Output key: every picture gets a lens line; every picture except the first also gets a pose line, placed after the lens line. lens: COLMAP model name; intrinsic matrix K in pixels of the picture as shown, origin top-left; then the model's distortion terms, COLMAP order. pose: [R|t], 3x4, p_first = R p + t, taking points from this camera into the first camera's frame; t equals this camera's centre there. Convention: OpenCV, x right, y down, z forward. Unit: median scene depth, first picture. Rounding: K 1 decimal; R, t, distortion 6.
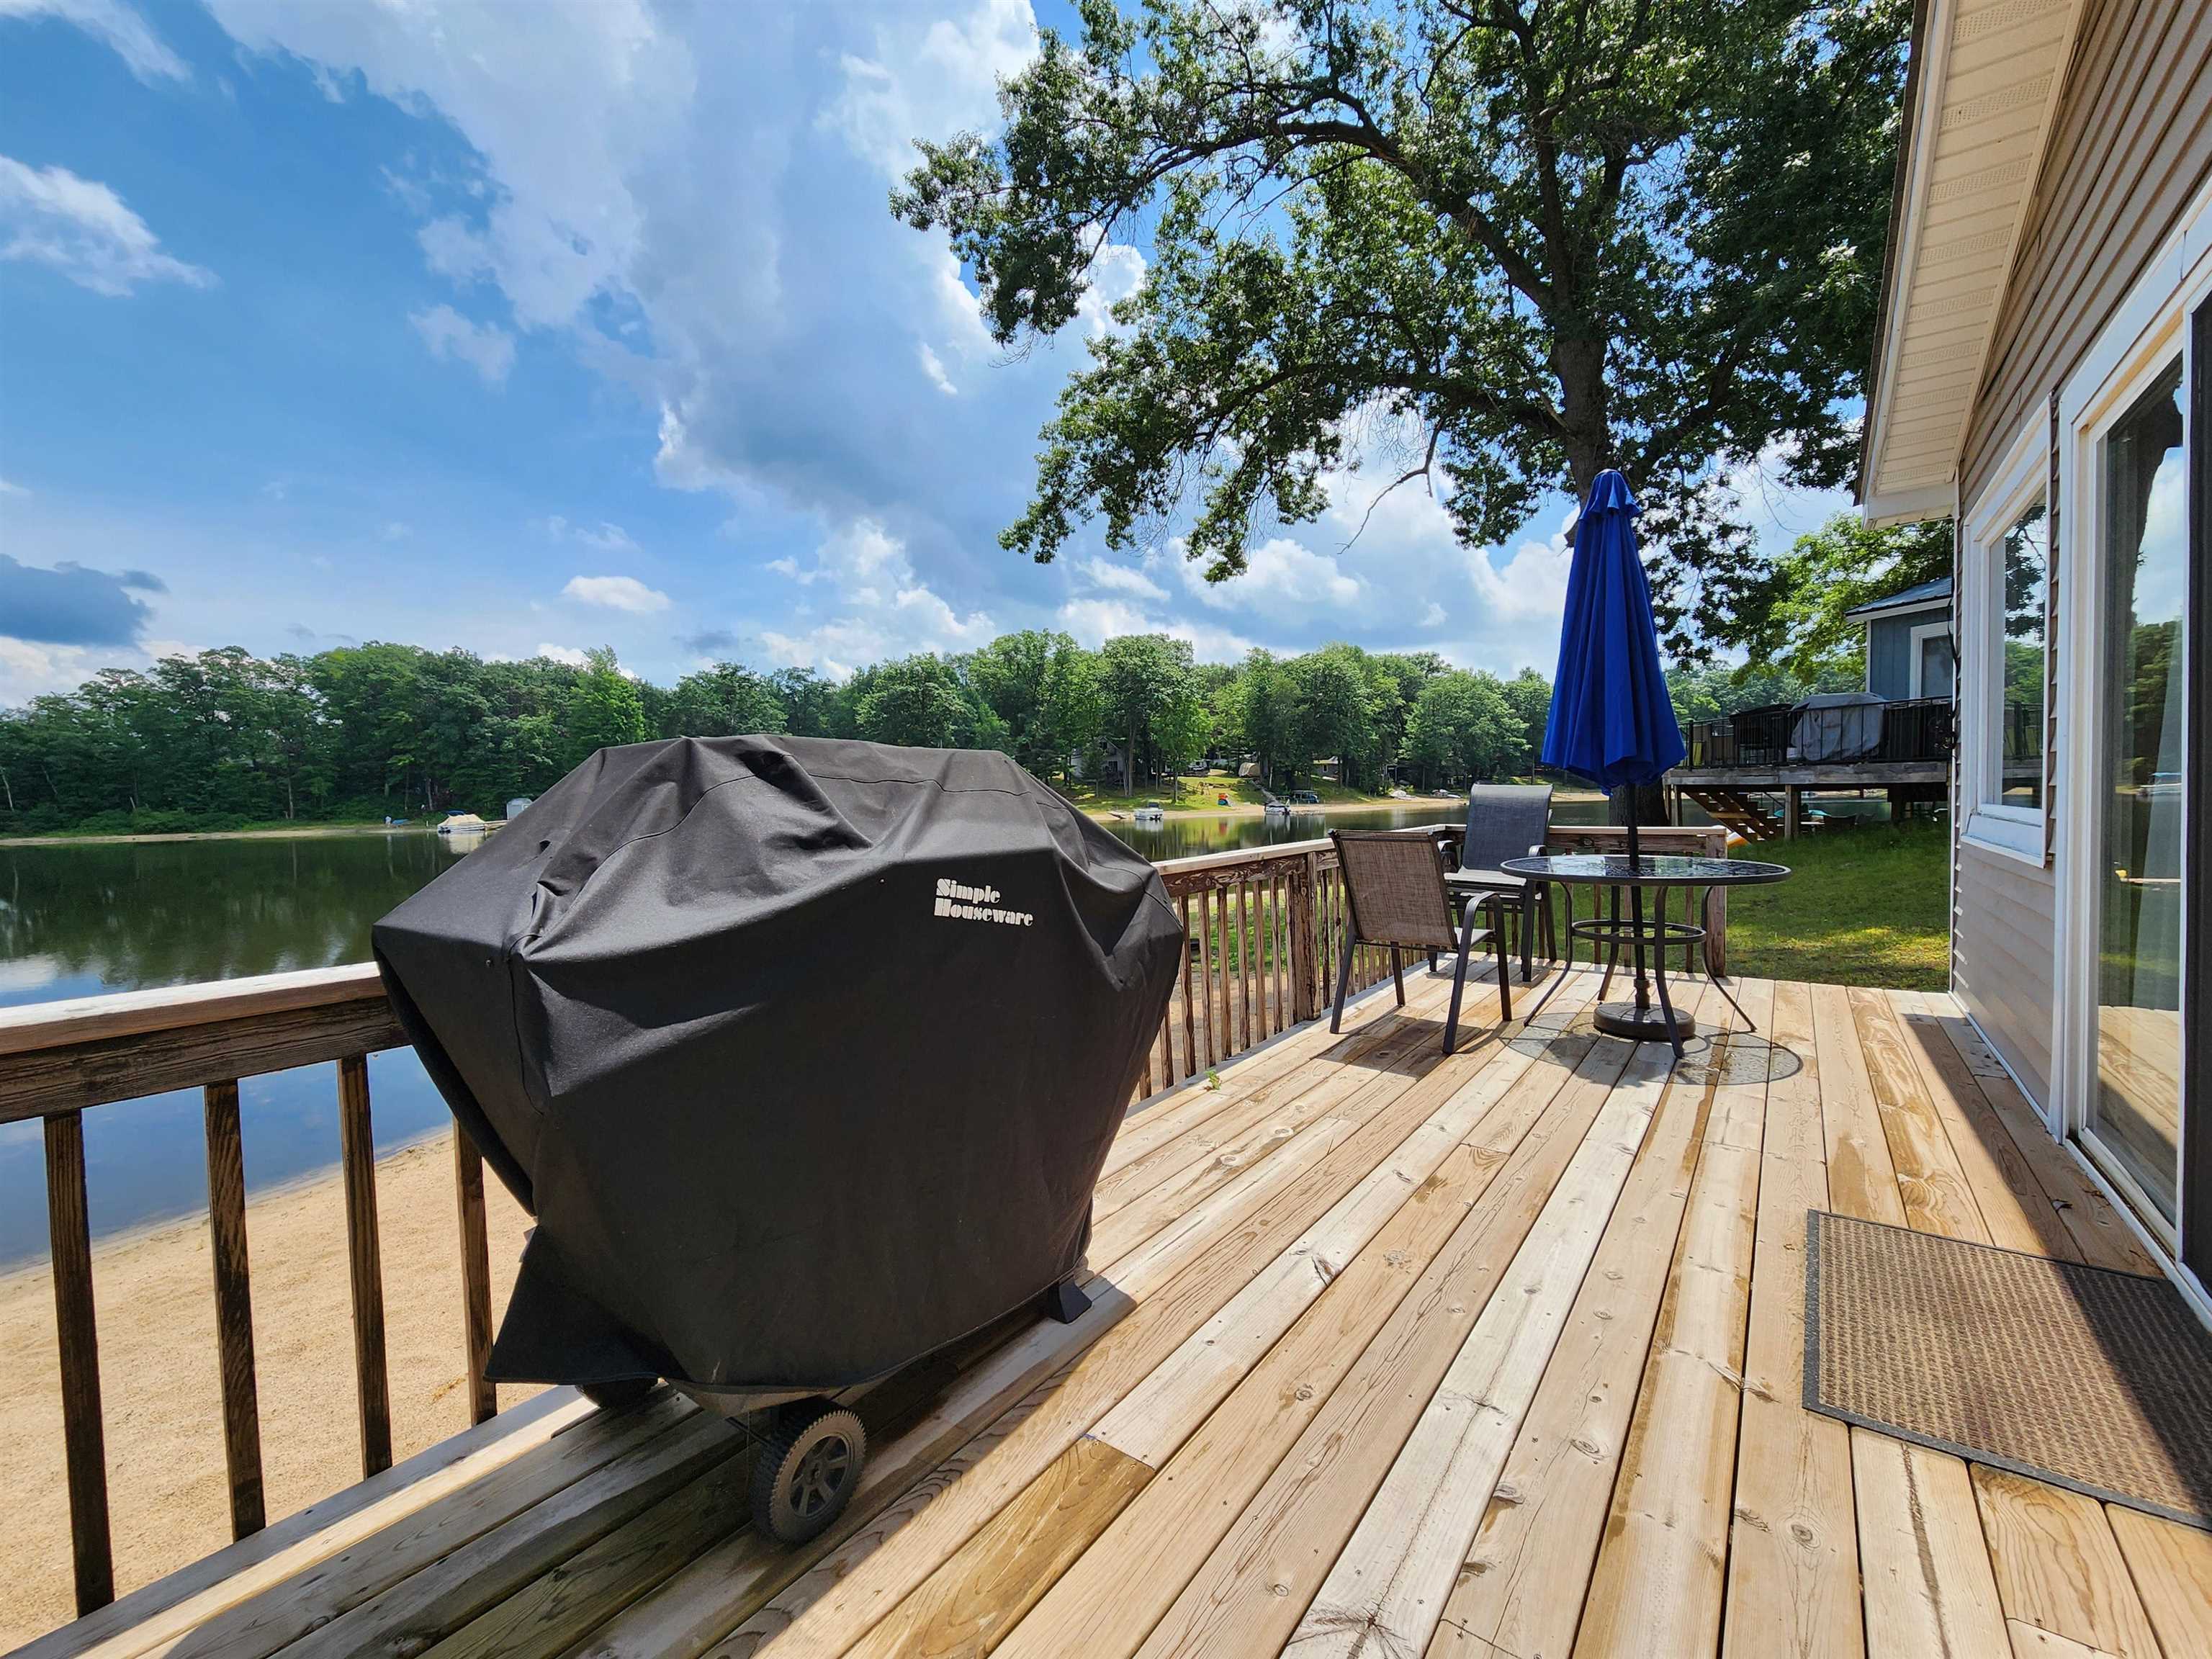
lens RADIAL K [[905.7, 0, 1107.3], [0, 905.7, 829.3], [0, 0, 1]] dist [0.000992, -0.000202]
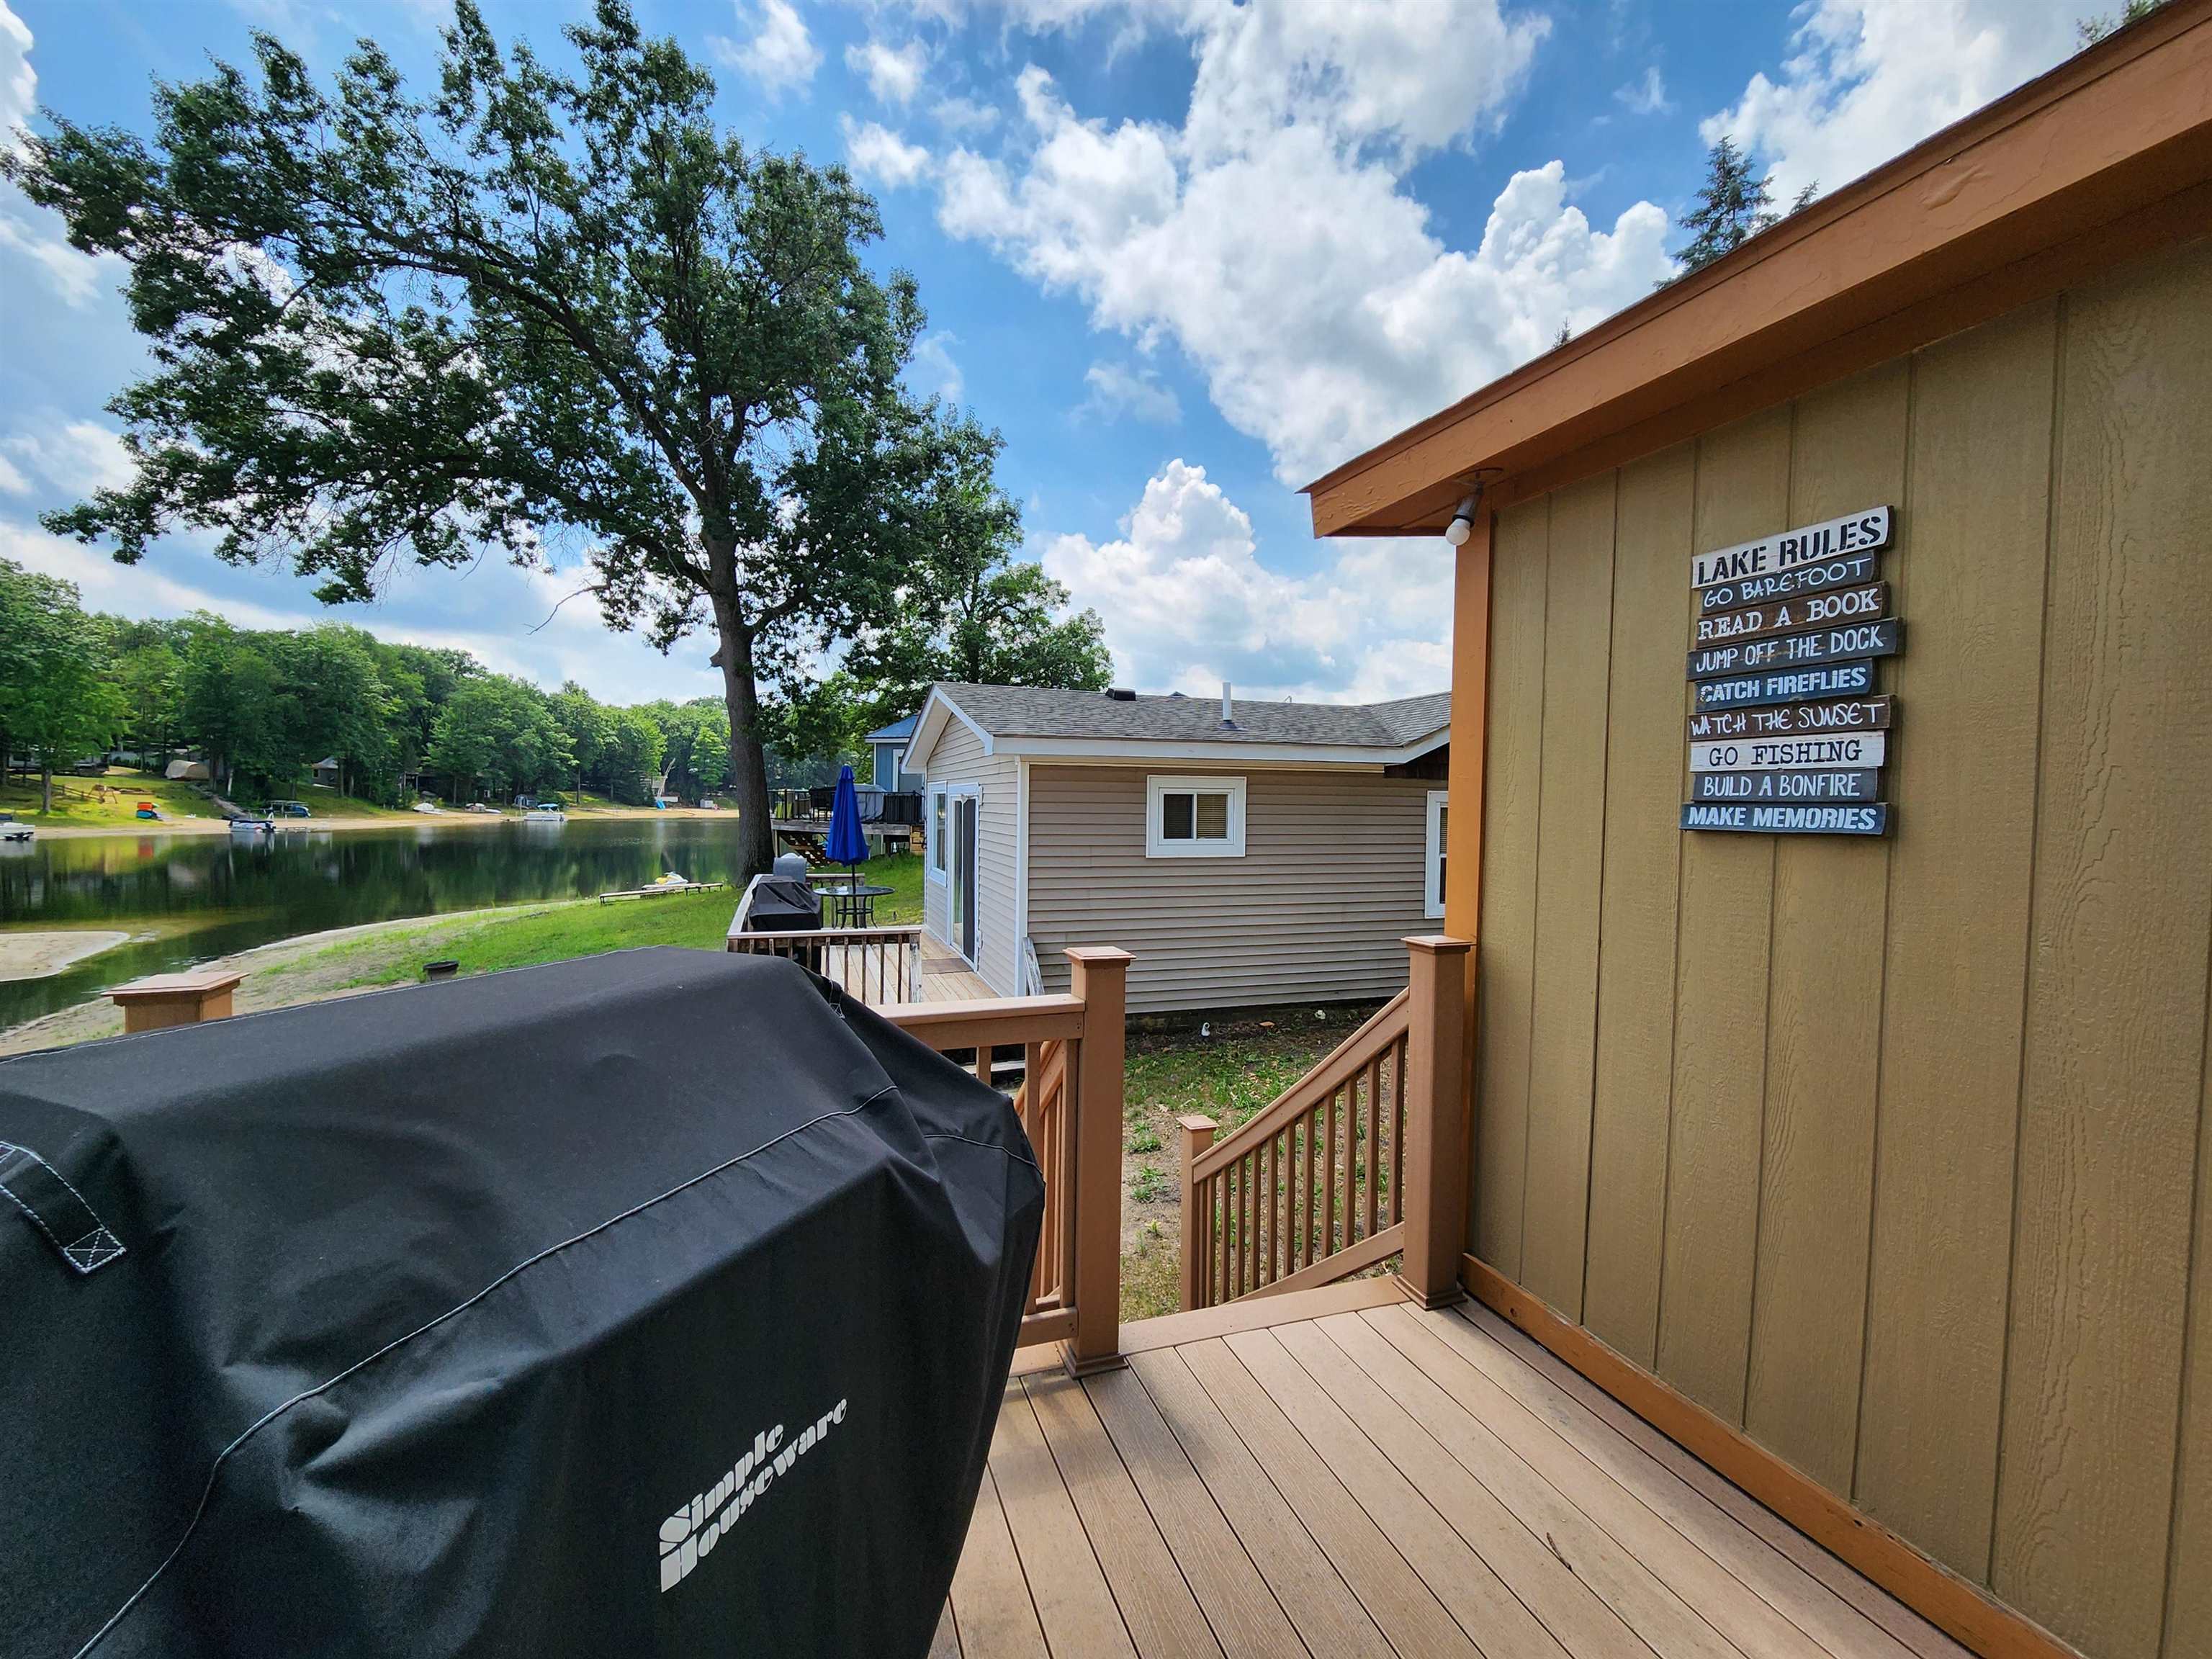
lens RADIAL K [[905.7, 0, 1107.3], [0, 905.7, 829.3], [0, 0, 1]] dist [0.000992, -0.000202]
pose [[0.555637, 0.002727, 0.831421, -0.070160], [0.009173, 0.999914, -0.009410, -0.005637], [-0.831375, 0.012855, 0.555564, -0.067630]]
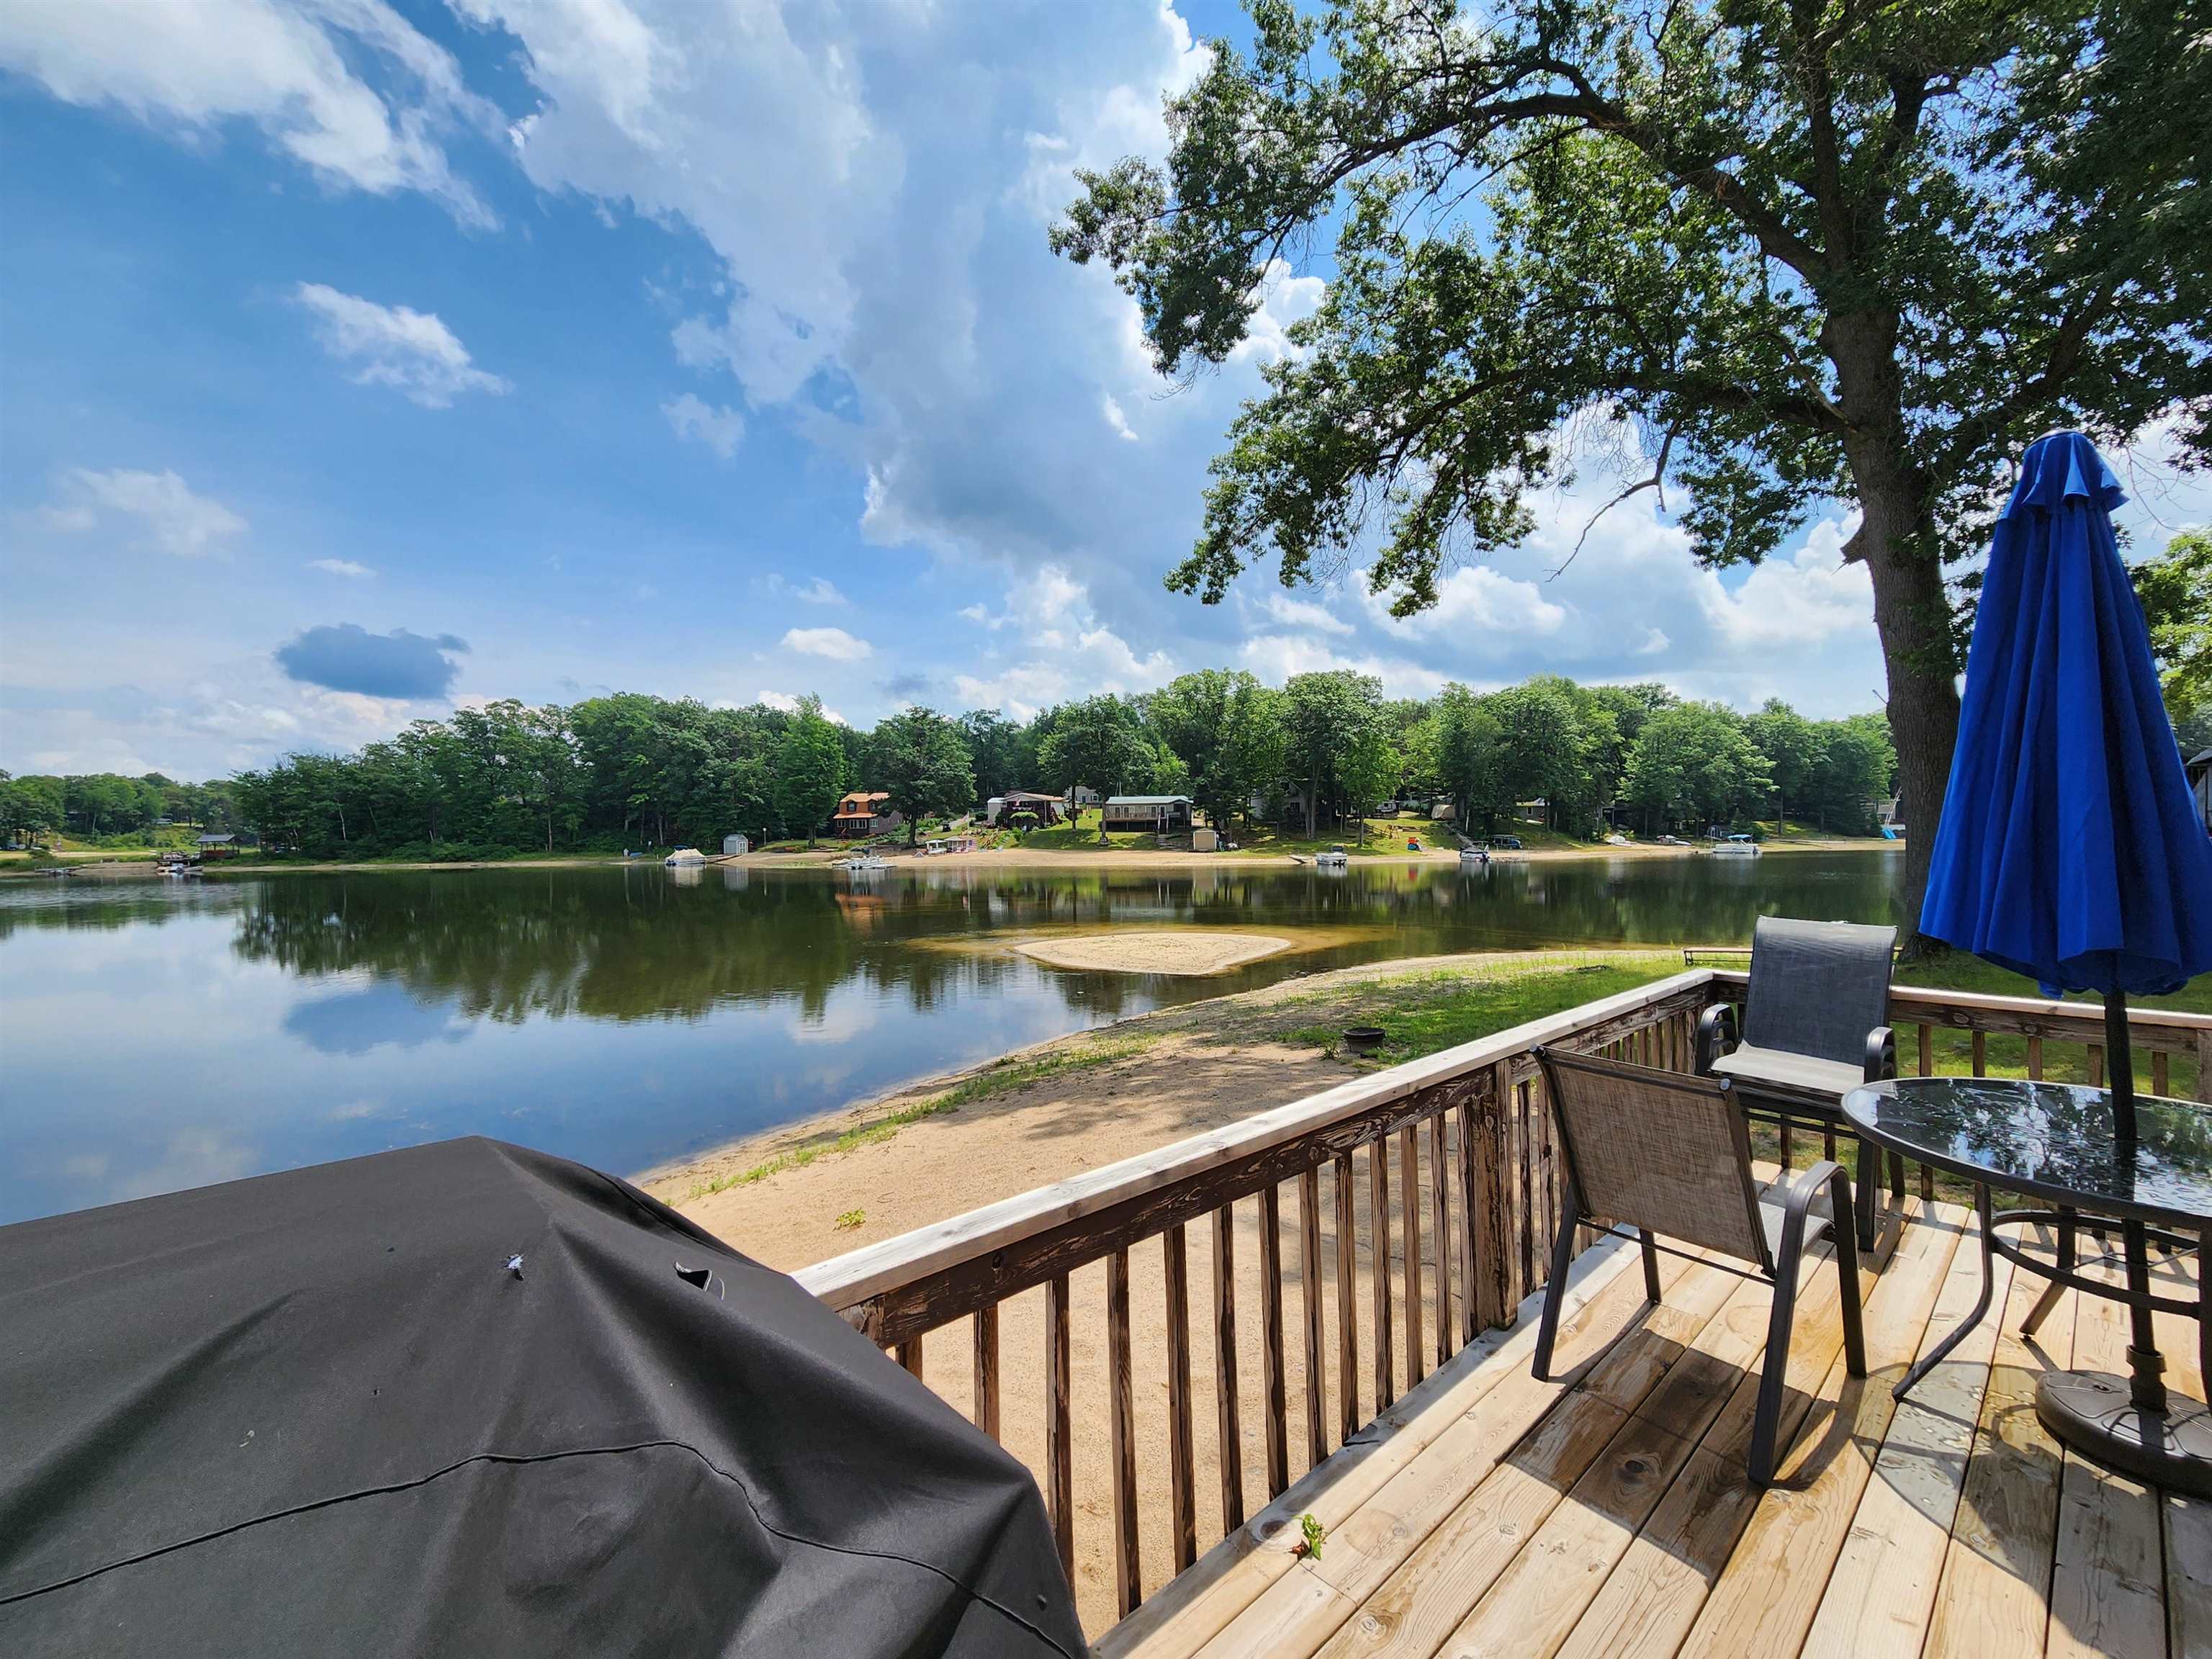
lens RADIAL K [[915.5, 0, 1118.0], [0, 915.5, 840.5], [0, 0, 1]] dist [0.000030, 0.000076]
pose [[0.982569, 0.012889, -0.185449, 0.003699], [-0.018509, 0.999419, -0.028605, -0.005173], [0.184973, 0.031539, 0.982237, 0.015117]]
